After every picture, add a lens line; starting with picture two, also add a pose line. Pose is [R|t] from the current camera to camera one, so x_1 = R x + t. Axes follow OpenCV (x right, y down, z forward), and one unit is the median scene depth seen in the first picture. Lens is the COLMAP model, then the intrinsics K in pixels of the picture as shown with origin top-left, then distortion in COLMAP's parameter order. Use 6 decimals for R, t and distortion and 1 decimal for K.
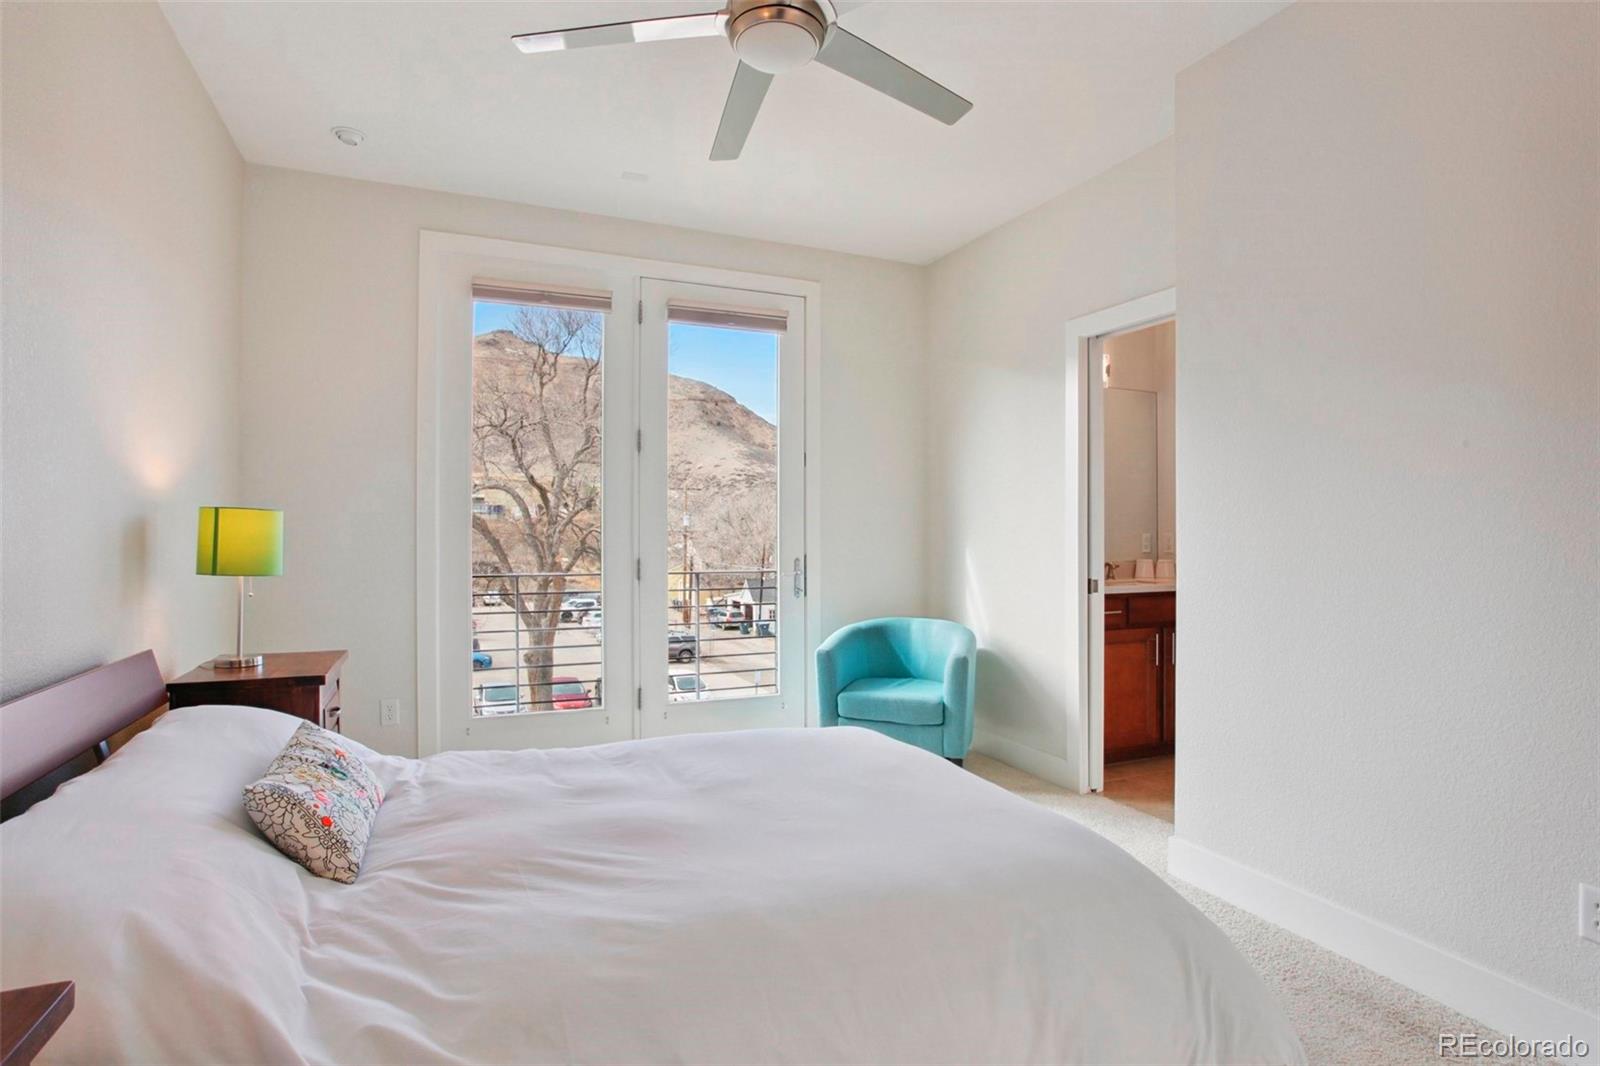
lens RADIAL K [[804.2, 0, 784.2], [0, 804.2, 543.0], [0, 0, 1]] dist [-0.043517, -0.000112]
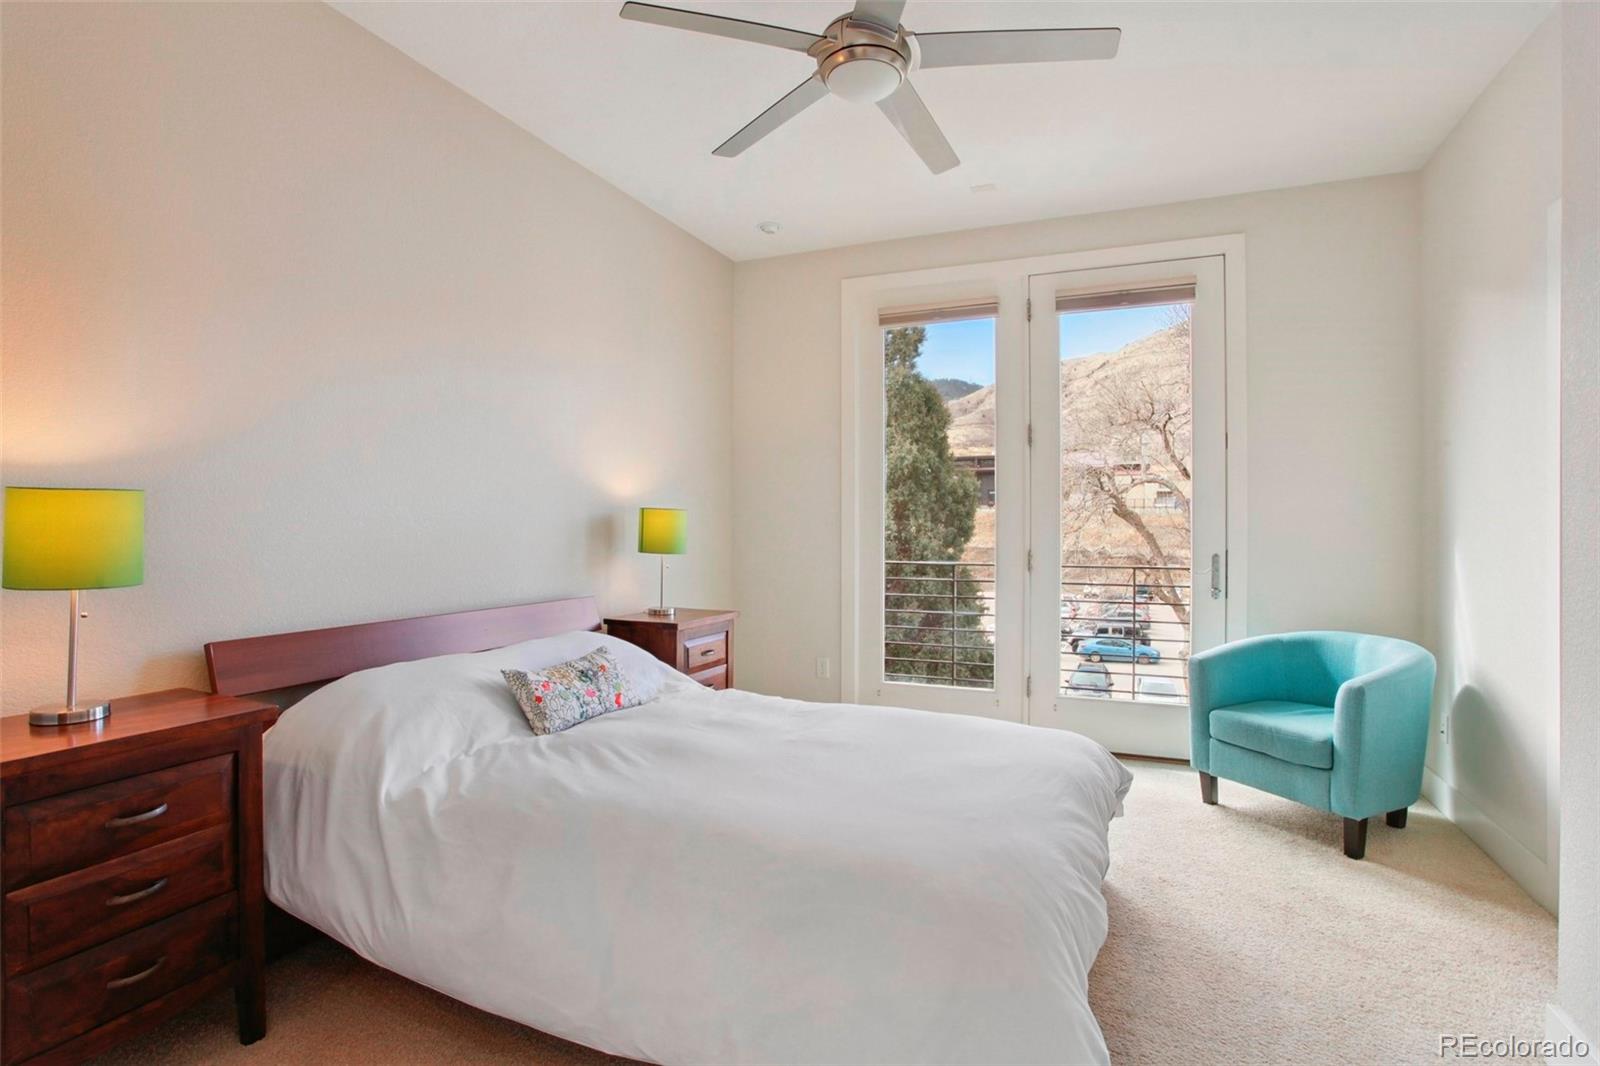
lens RADIAL K [[787.3, 0, 795.8], [0, 787.3, 545.2], [0, 0, 1]] dist [-0.082194, 0.035407]
pose [[0.682995, 0.017615, -0.730211, 0.361501], [-0.009488, 0.999839, 0.015245, 0.000480], [0.730362, -0.003484, 0.683052, 0.104875]]
